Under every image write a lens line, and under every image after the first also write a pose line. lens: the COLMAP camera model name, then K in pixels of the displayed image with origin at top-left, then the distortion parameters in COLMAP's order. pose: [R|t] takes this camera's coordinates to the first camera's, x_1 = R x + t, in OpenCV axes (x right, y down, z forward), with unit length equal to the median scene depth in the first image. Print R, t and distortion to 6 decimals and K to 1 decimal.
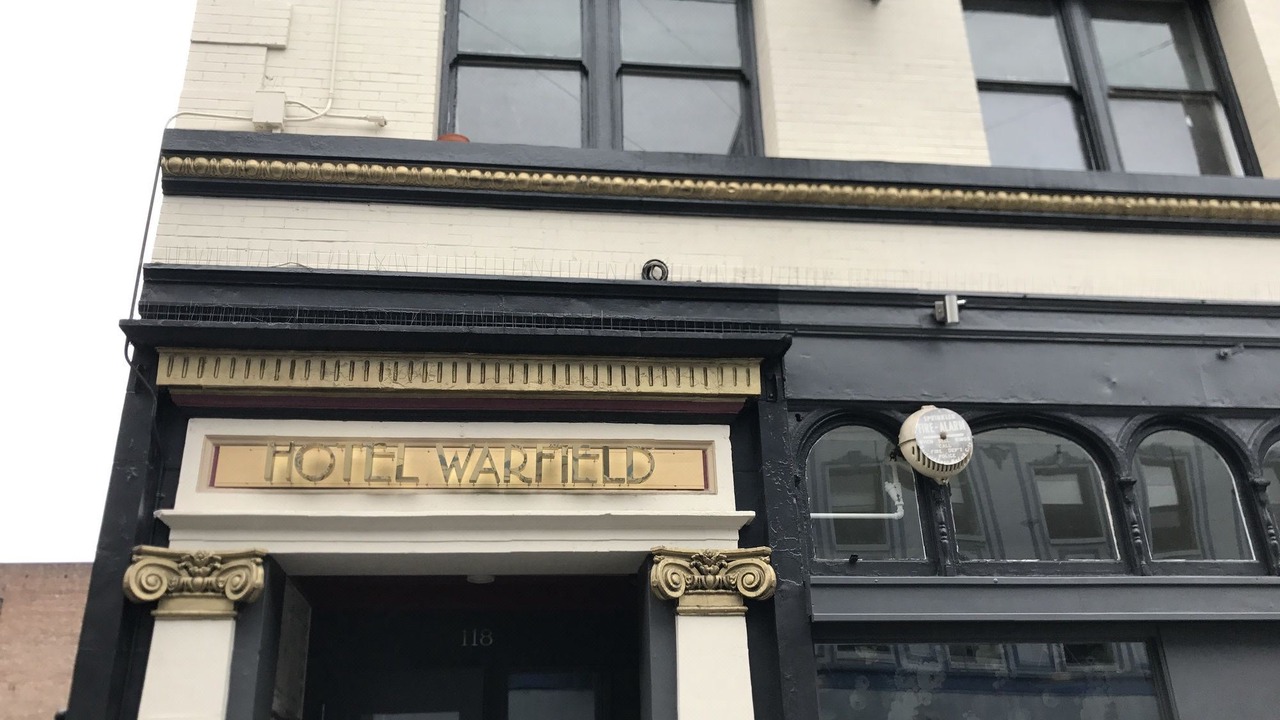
lens RADIAL K [[1070.9, 0, 637.8], [0, 1070.9, 352.9], [0, 0, 1]] dist [0.016116, -0.002516]
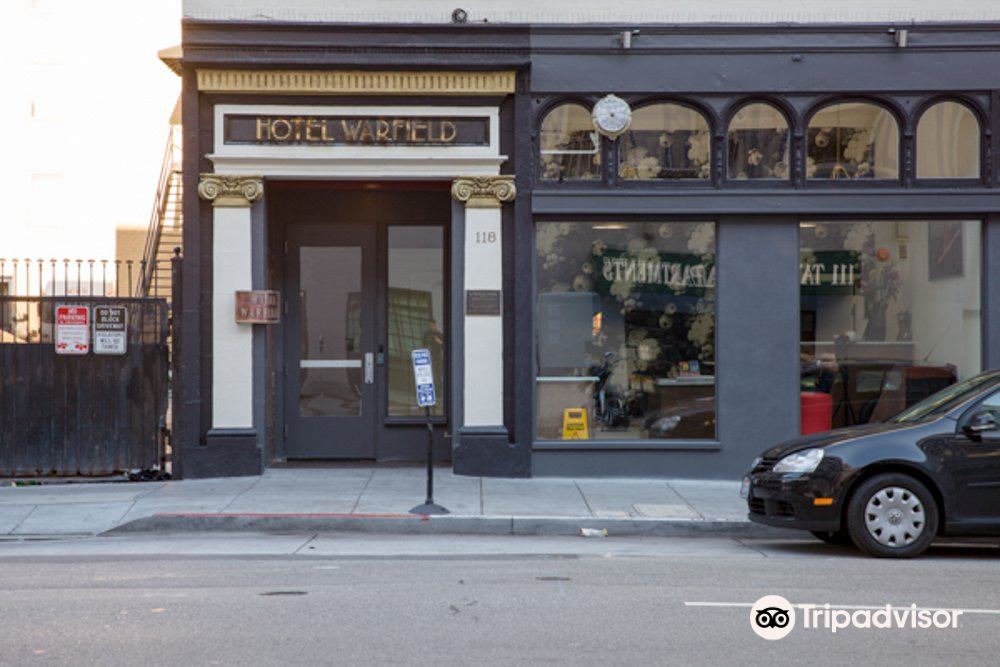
lens RADIAL K [[902.1, 0, 432.4], [0, 902.1, 310.1], [0, 0, 1]] dist [0.058046, 0.000718]
pose [[0.995963, 0.023421, -0.086655, 0.122837], [0.013030, 0.917414, 0.397720, -0.247282], [0.088814, -0.397244, 0.913406, -0.608561]]
